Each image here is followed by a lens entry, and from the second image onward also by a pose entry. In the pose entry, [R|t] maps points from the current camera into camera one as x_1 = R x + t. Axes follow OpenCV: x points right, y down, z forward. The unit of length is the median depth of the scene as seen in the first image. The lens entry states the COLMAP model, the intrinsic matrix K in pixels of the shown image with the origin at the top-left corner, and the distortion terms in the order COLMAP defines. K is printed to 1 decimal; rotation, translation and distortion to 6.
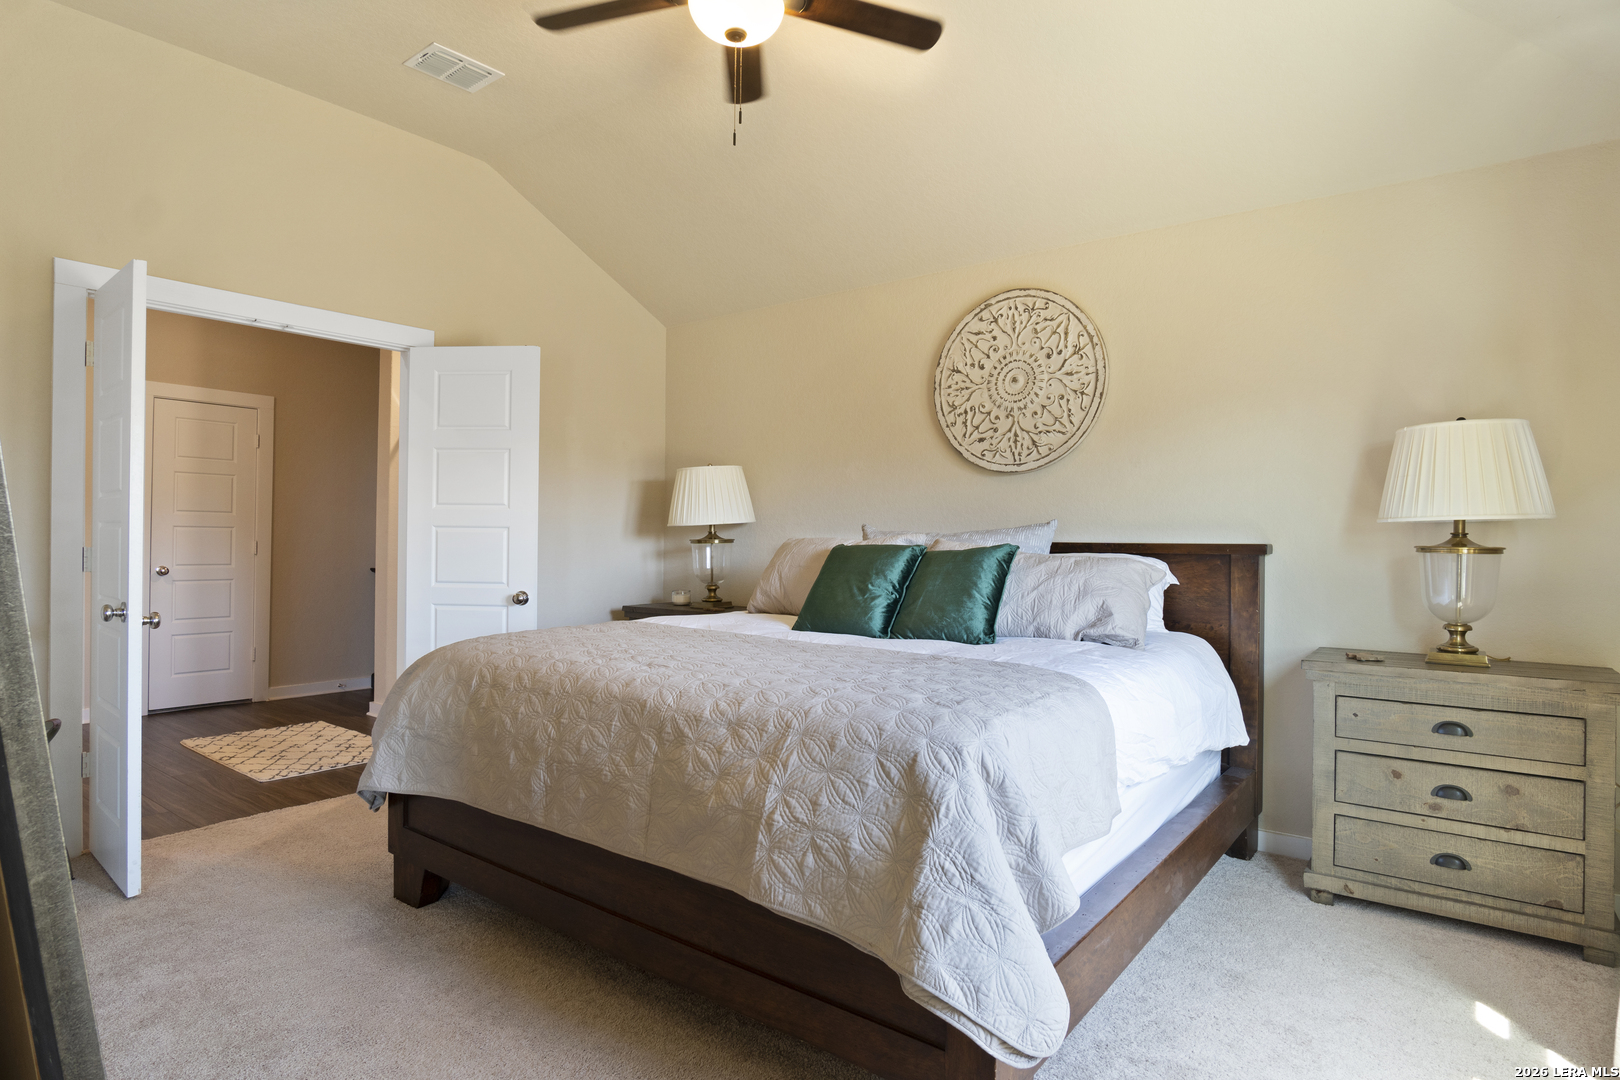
lens RADIAL K [[884.6, 0, 810.1], [0, 884.6, 536.4], [0, 0, 1]] dist [-0.031835, 0.004650]
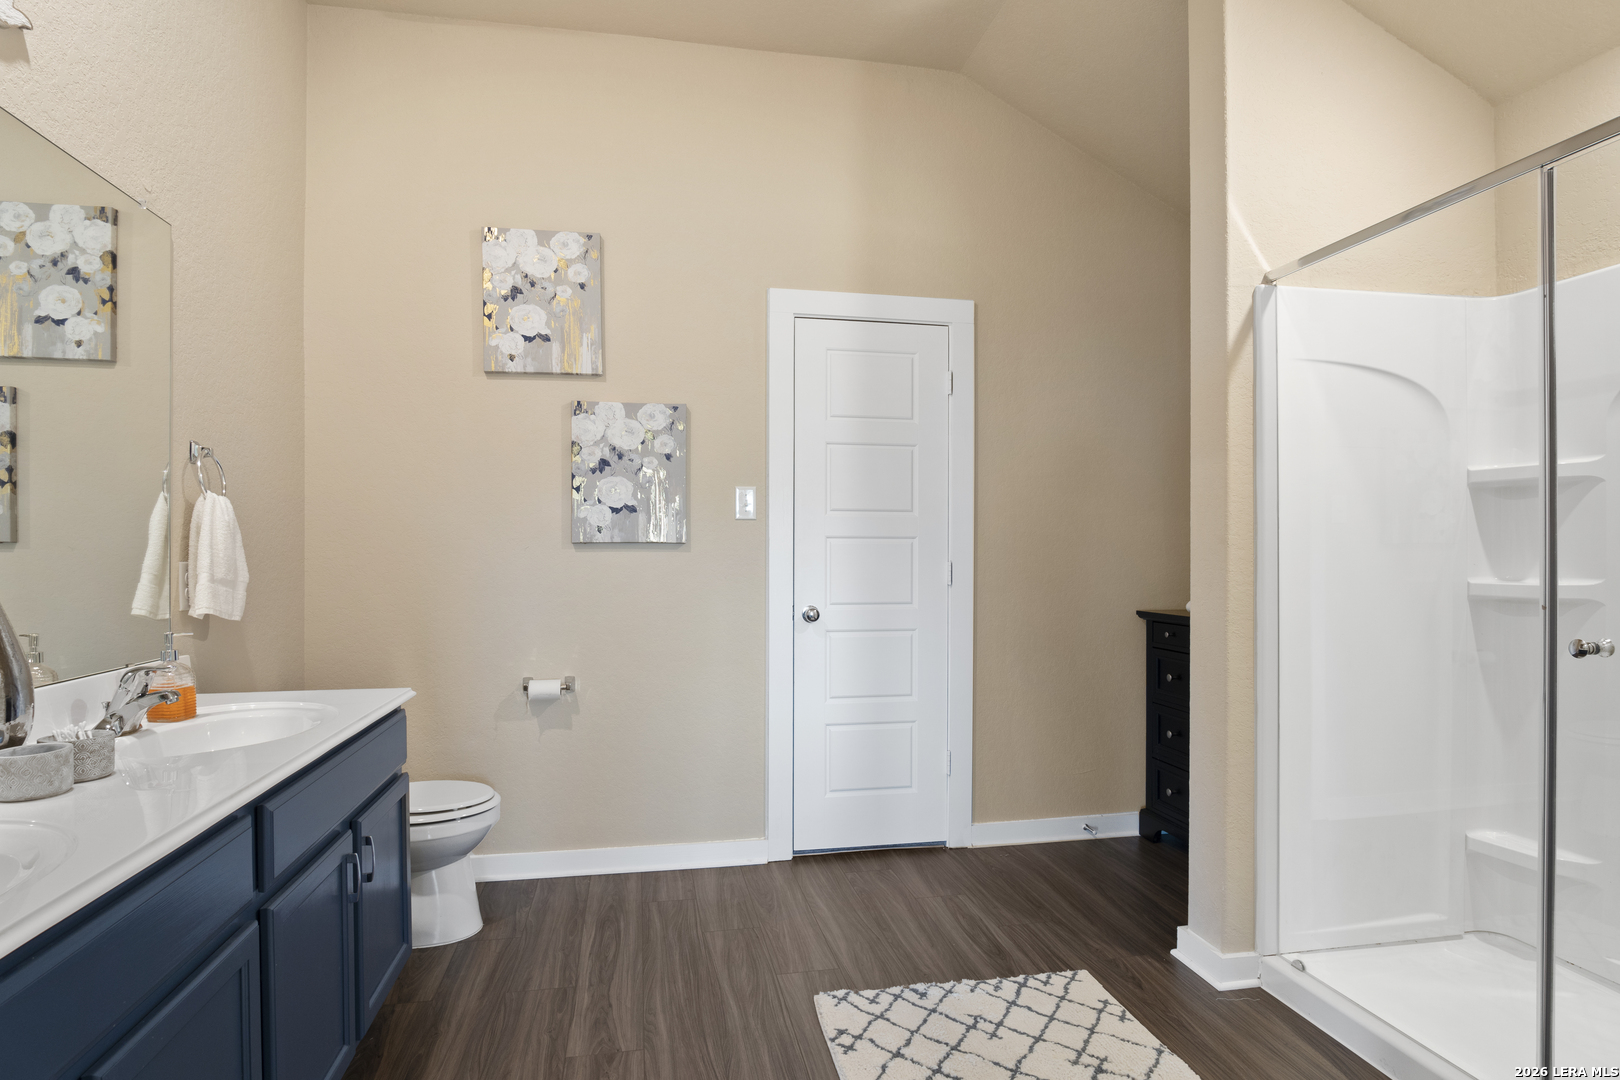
lens RADIAL K [[884.6, 0, 811.8], [0, 884.6, 552.9], [0, 0, 1]] dist [-0.031835, 0.004650]
pose [[0.756337, -0.014383, -0.654024, -0.330563], [0.009356, 0.999894, -0.011170, 0.005020], [0.654115, 0.002329, 0.756391, 0.513246]]
